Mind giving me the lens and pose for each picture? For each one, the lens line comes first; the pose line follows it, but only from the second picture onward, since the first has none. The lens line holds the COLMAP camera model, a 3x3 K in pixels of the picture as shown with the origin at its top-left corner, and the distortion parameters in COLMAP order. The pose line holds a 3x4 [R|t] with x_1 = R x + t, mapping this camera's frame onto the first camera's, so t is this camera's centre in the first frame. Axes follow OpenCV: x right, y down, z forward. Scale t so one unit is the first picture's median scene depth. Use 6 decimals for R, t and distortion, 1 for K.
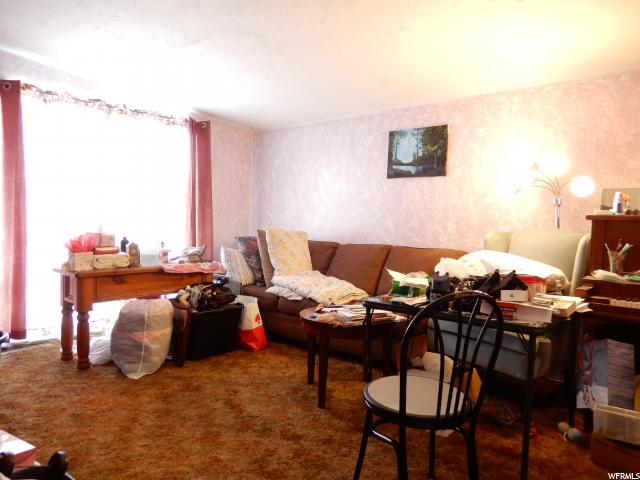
lens RADIAL K [[444.5, 0, 322.4], [0, 444.5, 238.7], [0, 0, 1]] dist [0.012247, 0.002417]
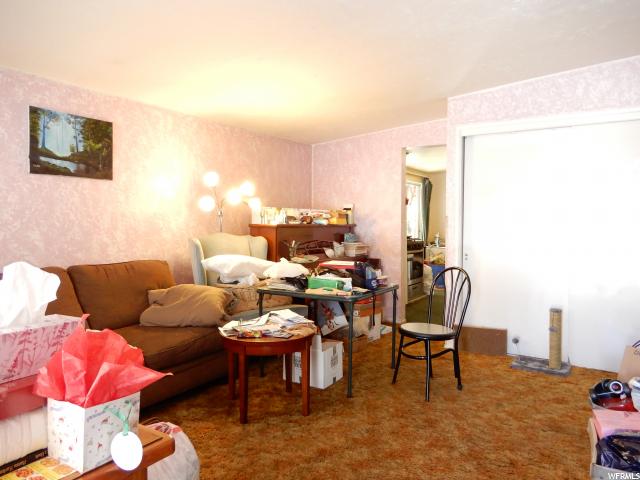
lens RADIAL K [[444.5, 0, 322.6], [0, 444.5, 241.2], [0, 0, 1]] dist [0.012247, 0.002417]
pose [[-0.102016, -0.074178, 0.992013, -0.639674], [0.033025, 0.996414, 0.077903, -0.072553], [-0.994234, 0.040708, -0.099200, 0.653386]]
